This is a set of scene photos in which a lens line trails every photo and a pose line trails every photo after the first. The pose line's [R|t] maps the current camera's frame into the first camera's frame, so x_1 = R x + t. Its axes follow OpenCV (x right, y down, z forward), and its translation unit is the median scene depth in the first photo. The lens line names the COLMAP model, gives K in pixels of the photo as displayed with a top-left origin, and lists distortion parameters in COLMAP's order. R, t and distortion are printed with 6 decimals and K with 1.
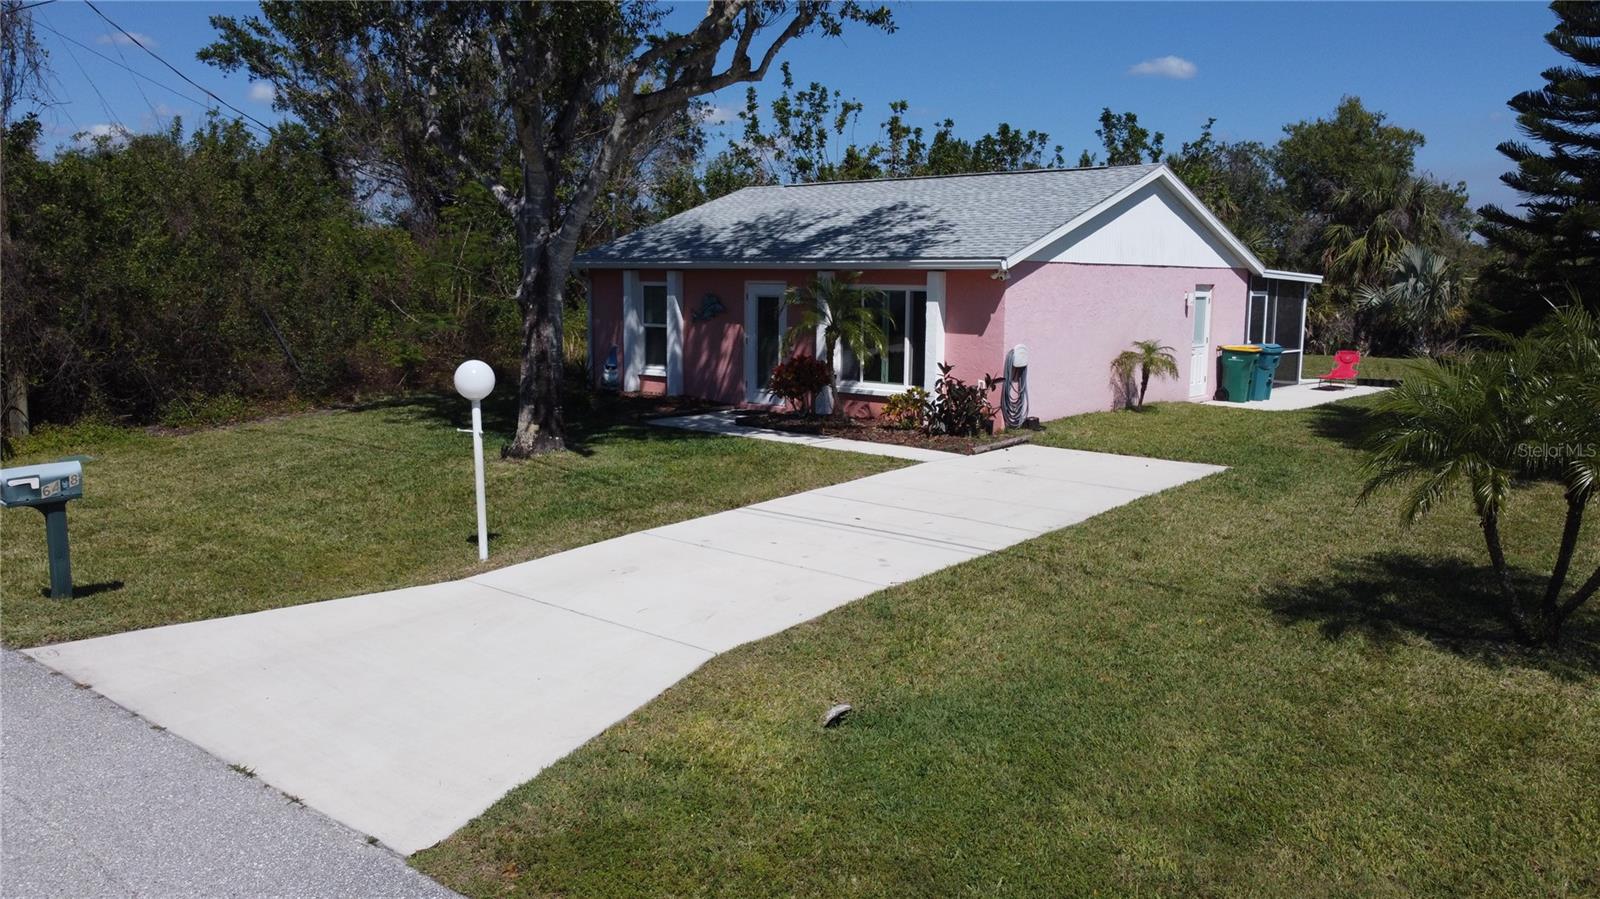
lens RADIAL K [[1207.4, 0, 809.8], [0, 1207.4, 425.6], [0, 0, 1]] dist [-0.003276, -0.002288]
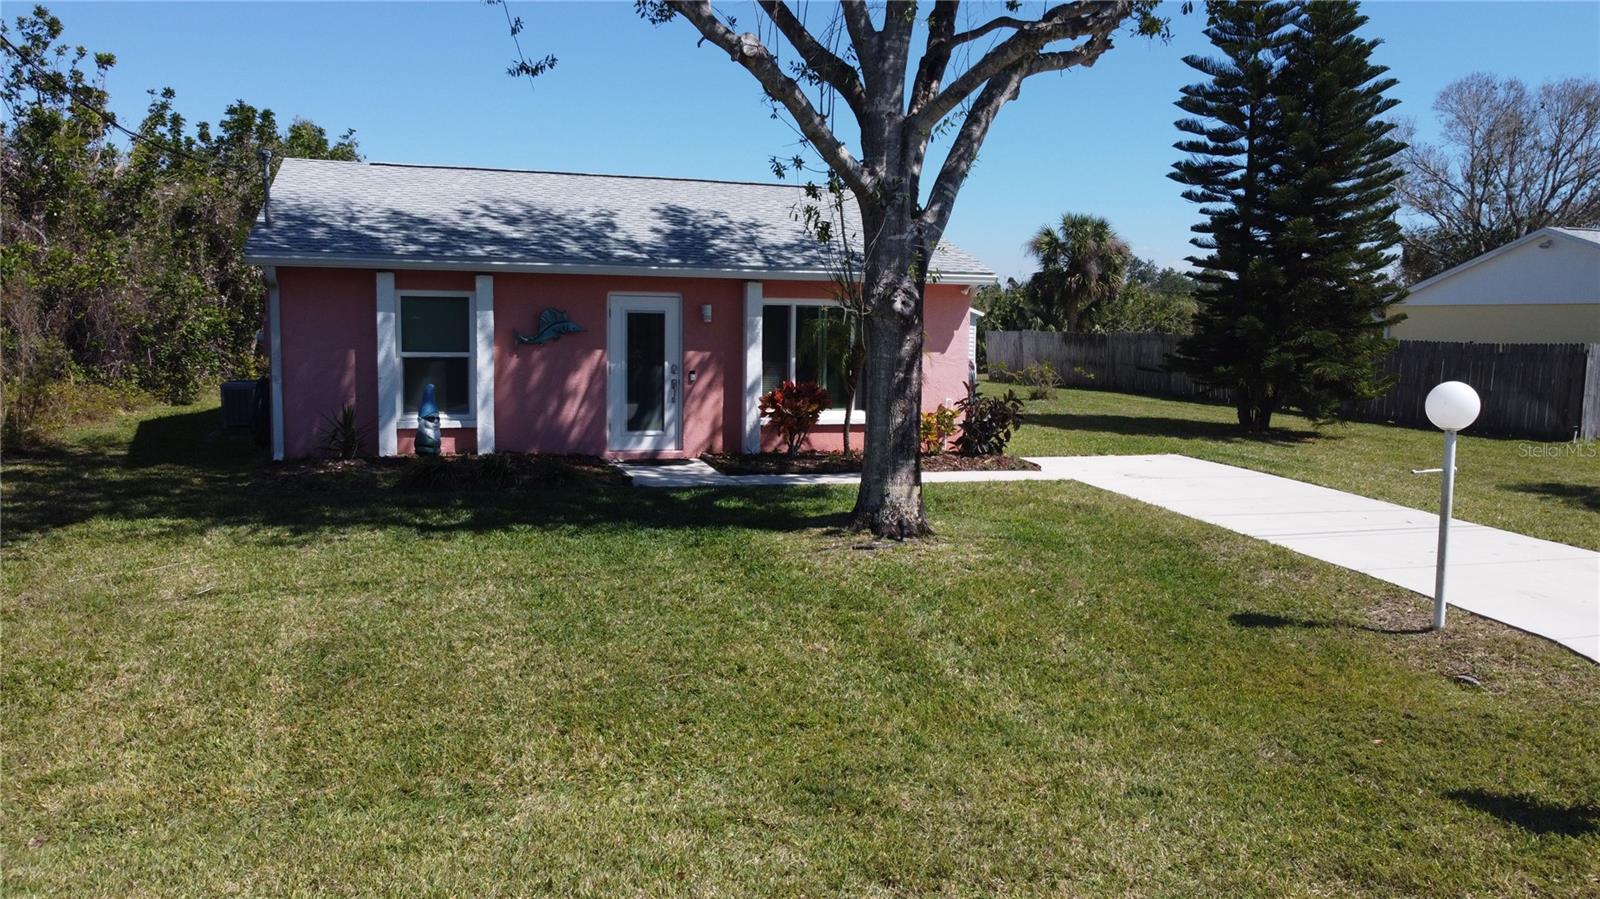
lens RADIAL K [[1207.4, 0, 809.8], [0, 1207.4, 425.6], [0, 0, 1]] dist [-0.003276, -0.002288]
pose [[0.526513, -0.075019, 0.846851, -0.643189], [0.095534, 0.995011, 0.028748, -0.047845], [-0.844782, 0.065766, 0.531053, 0.514227]]
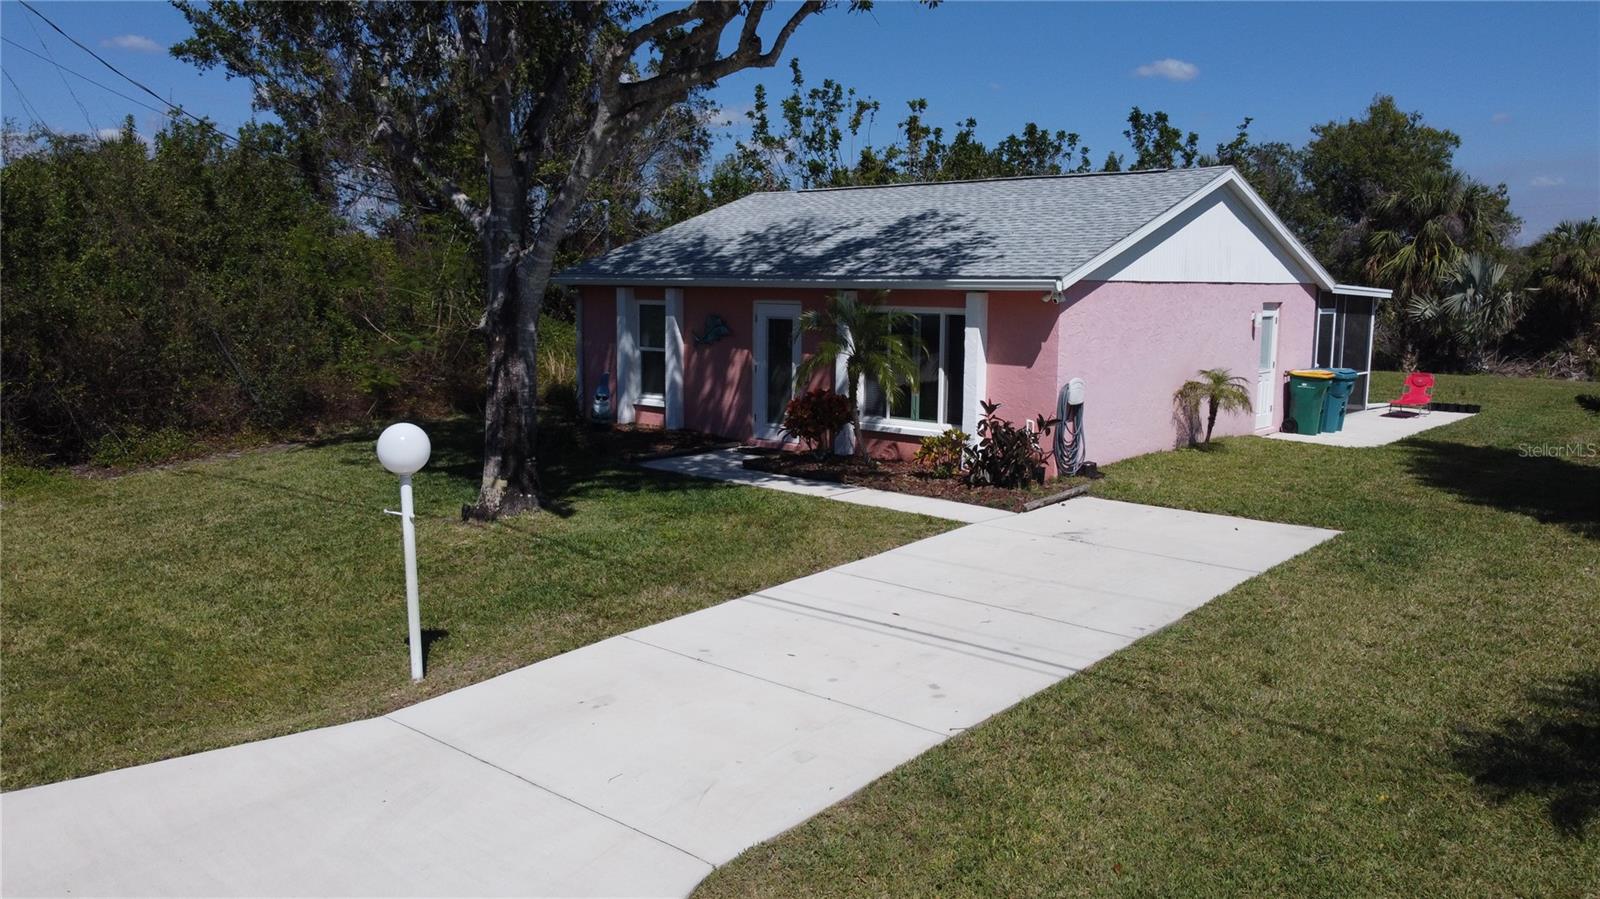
lens RADIAL K [[1207.4, 0, 809.8], [0, 1207.4, 425.6], [0, 0, 1]] dist [-0.003276, -0.002288]
pose [[0.999978, 0.000303, -0.006685, -0.007271], [-0.000316, 0.999998, -0.001874, -0.027794], [0.006685, 0.001876, 0.999976, 0.125592]]
